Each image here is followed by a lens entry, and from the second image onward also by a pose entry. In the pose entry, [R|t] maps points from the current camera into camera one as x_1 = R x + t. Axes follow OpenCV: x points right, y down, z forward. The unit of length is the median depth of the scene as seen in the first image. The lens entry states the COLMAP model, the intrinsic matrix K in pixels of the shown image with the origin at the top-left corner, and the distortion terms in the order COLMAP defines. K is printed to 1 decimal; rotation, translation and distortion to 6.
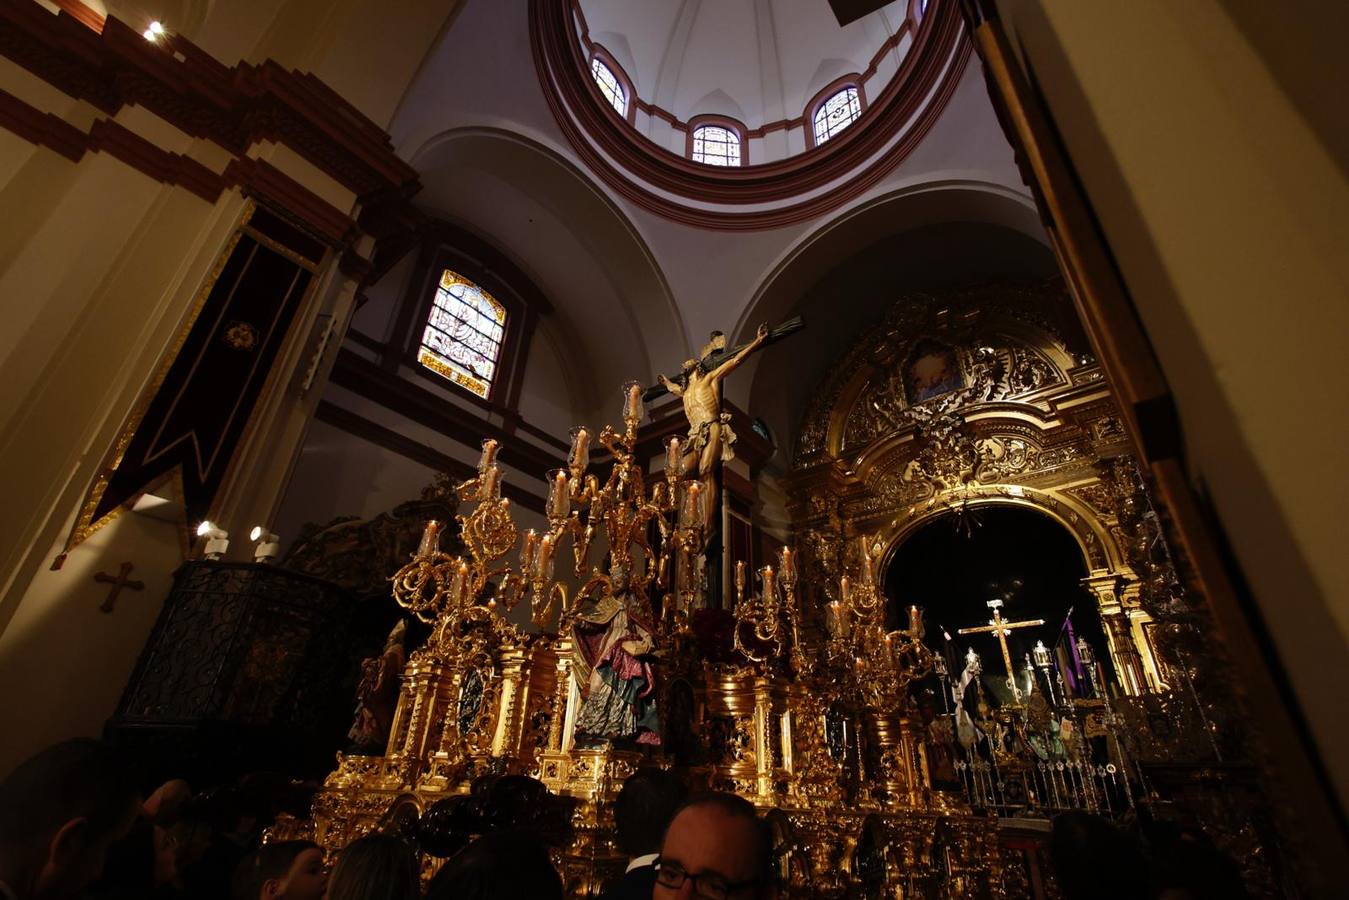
lens RADIAL K [[627.3, 0, 674.6], [0, 627.3, 451.6], [0, 0, 1]] dist [0.000363, -0.000092]
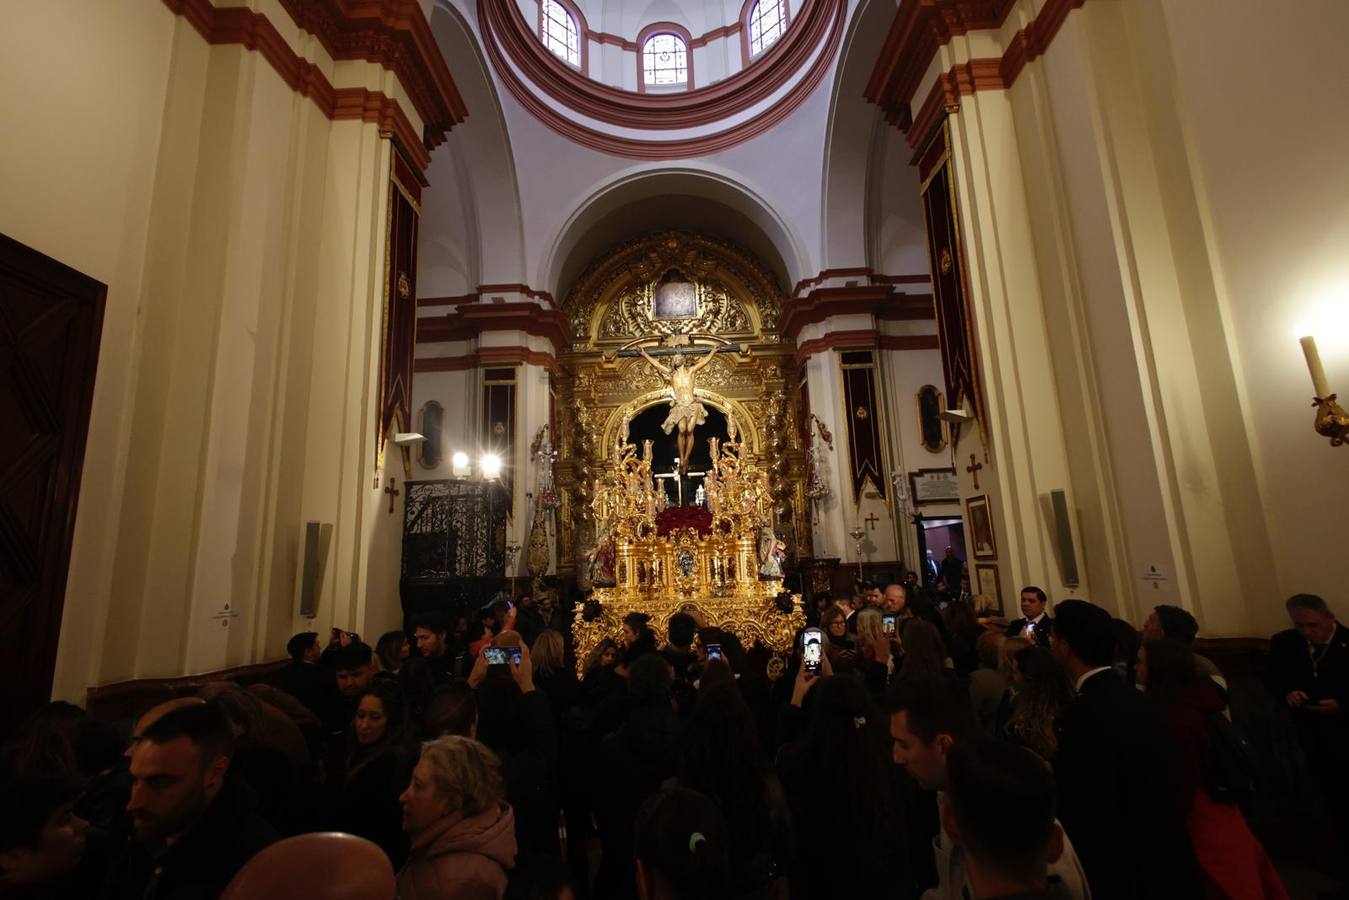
lens RADIAL K [[627.3, 0, 674.6], [0, 627.3, 451.6], [0, 0, 1]] dist [0.000363, -0.000092]
pose [[0.779049, 0.049146, 0.625034, -0.470279], [-0.244776, 0.941648, 0.231050, -0.134676], [-0.577207, -0.332992, 0.745619, -0.148133]]
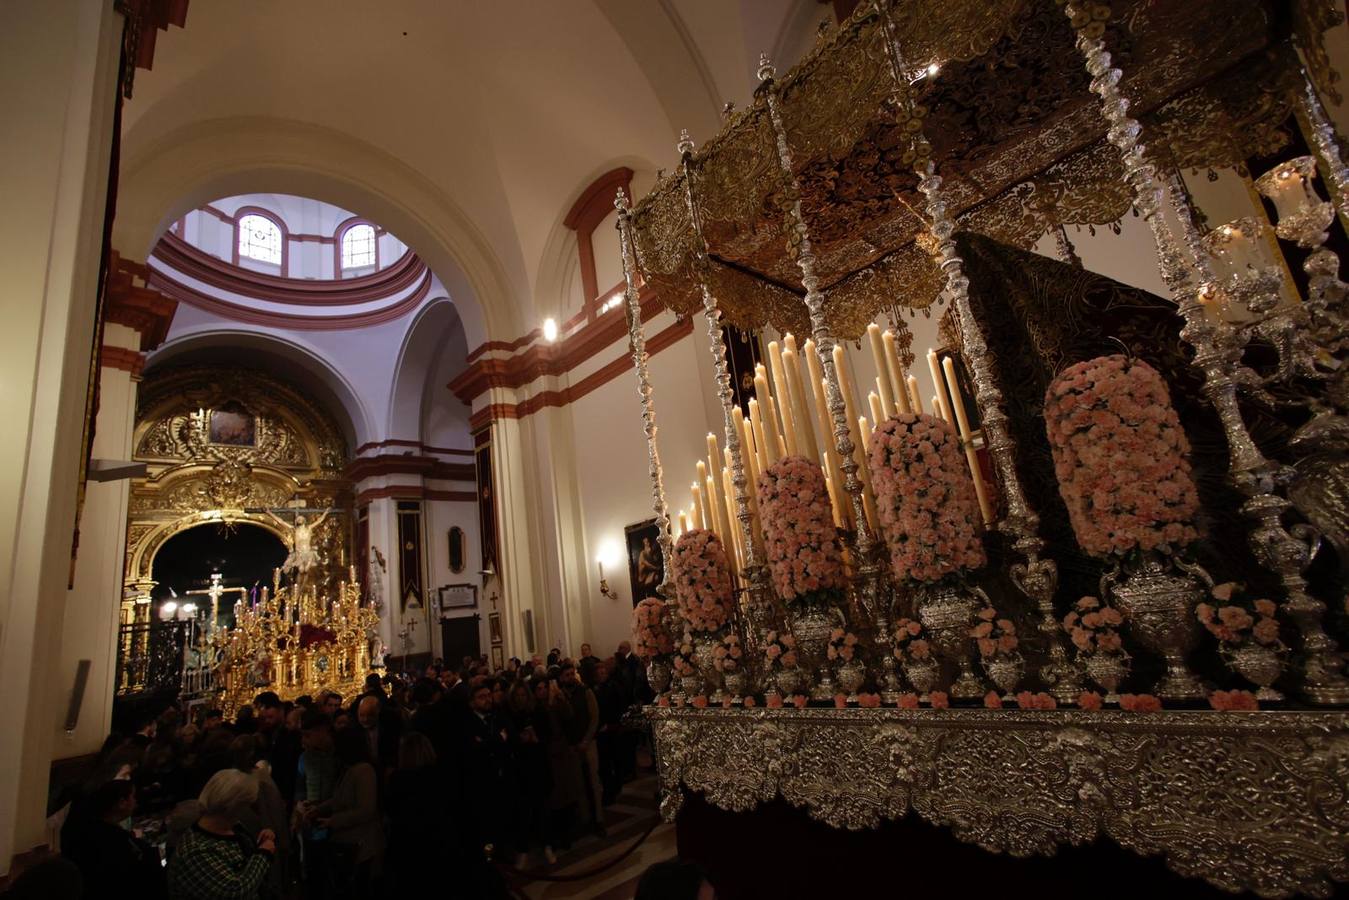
lens RADIAL K [[627.3, 0, 674.6], [0, 627.3, 451.6], [0, 0, 1]] dist [0.000363, -0.000092]
pose [[0.120628, 0.197152, 0.972923, -1.005530], [-0.354975, 0.923844, -0.143195, -0.250151], [-0.927061, -0.328090, 0.181425, -0.306924]]
